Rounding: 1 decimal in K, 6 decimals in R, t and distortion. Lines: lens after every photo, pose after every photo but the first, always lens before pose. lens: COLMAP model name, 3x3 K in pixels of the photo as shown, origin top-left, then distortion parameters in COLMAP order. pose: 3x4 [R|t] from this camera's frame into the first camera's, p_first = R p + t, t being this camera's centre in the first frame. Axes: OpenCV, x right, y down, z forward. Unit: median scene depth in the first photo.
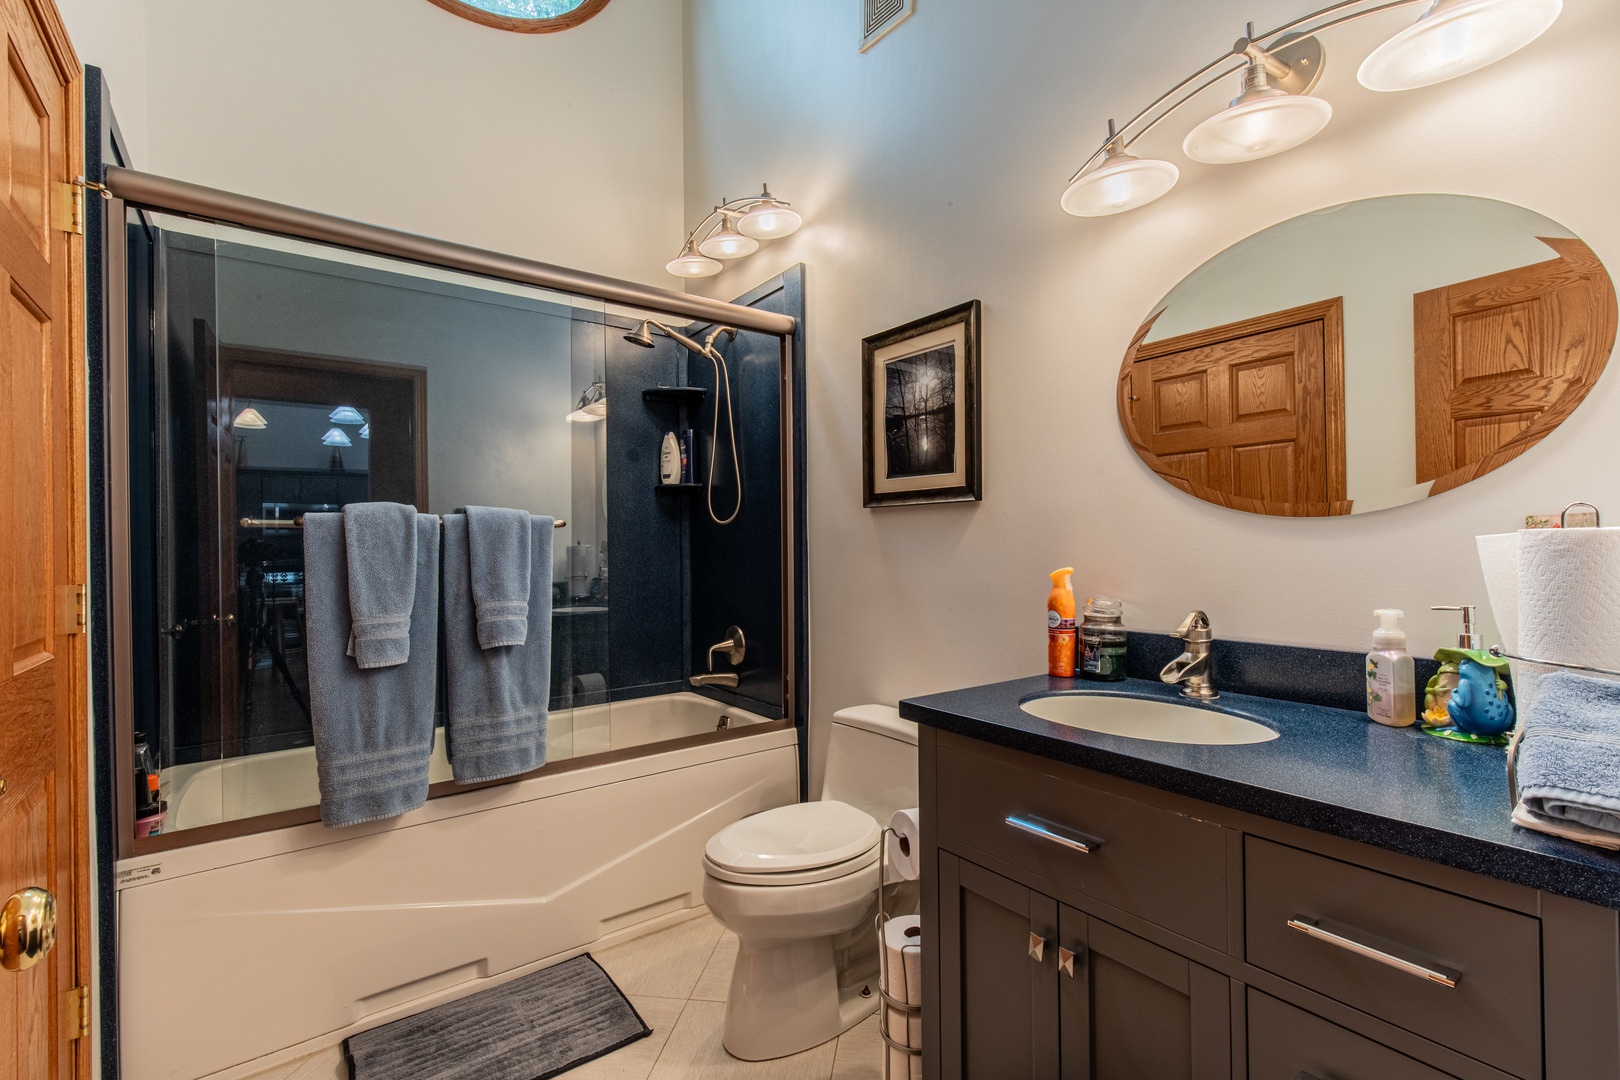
lens RADIAL K [[725.6, 0, 838.7], [0, 725.6, 544.9], [0, 0, 1]] dist [0.007055, -0.000316]
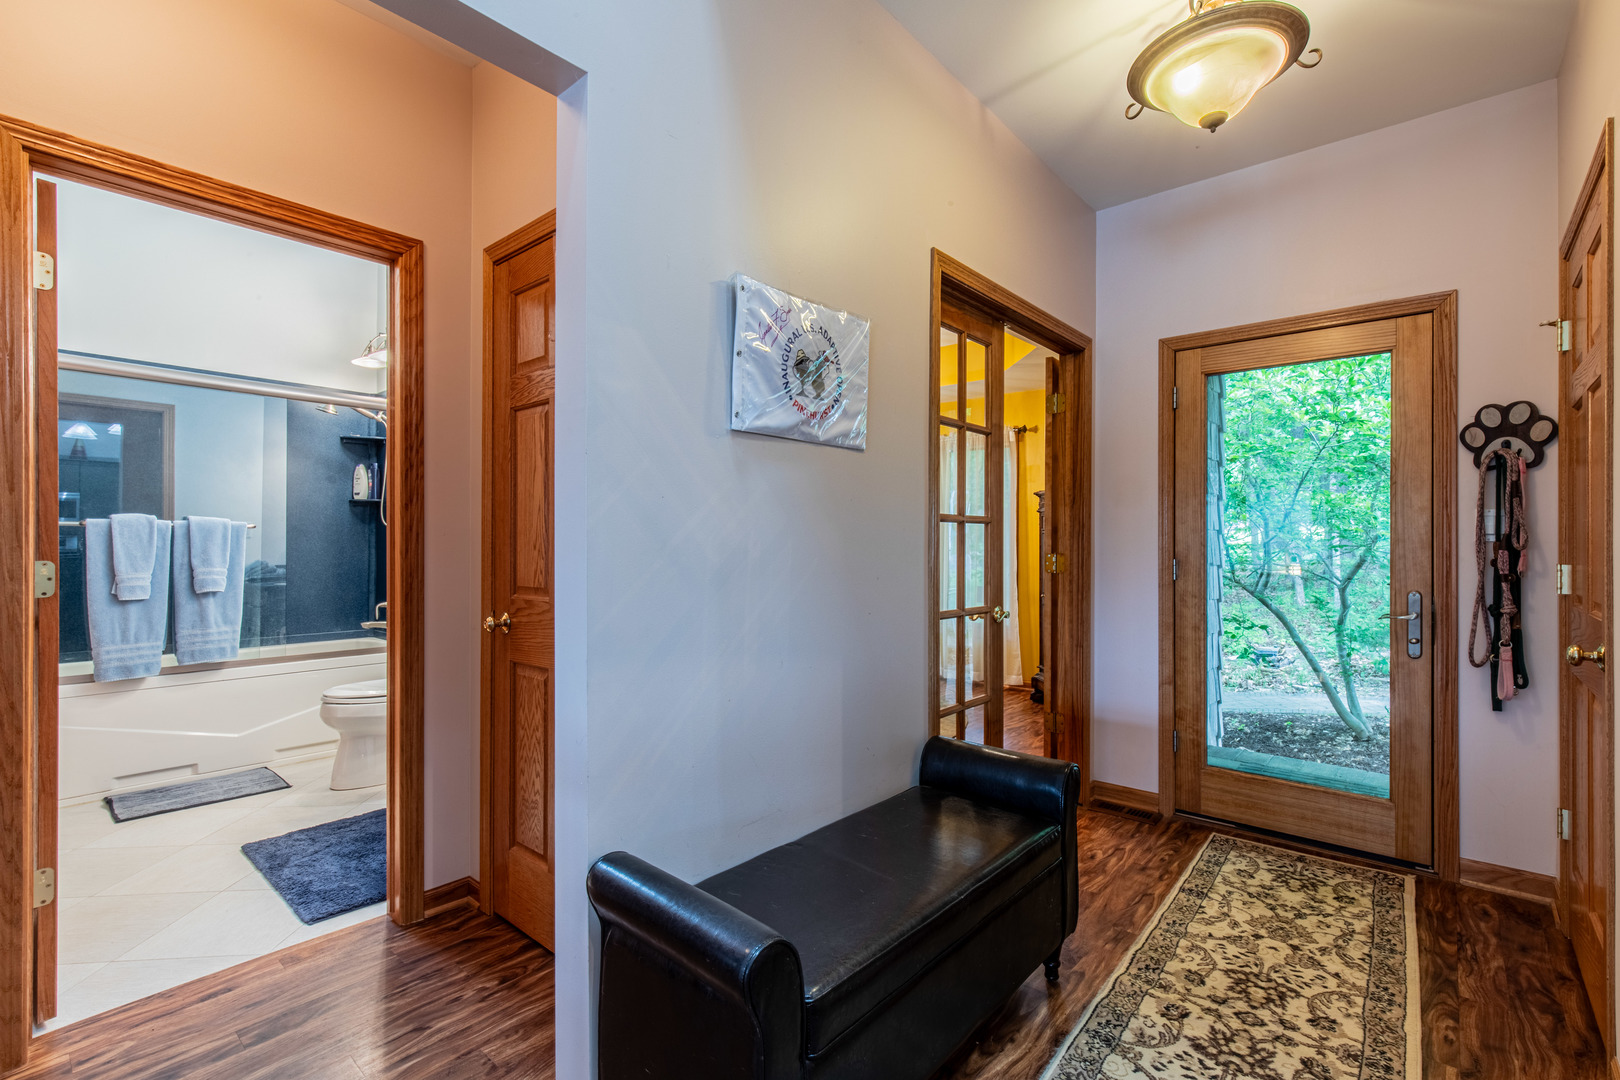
lens RADIAL K [[725.6, 0, 834.4], [0, 725.6, 541.1], [0, 0, 1]] dist [0.007055, -0.000316]
pose [[0.978305, 0.017205, 0.206455, 0.721912], [-0.016501, 0.999851, -0.005134, -0.008241], [-0.206513, 0.001615, 0.978443, -1.169834]]
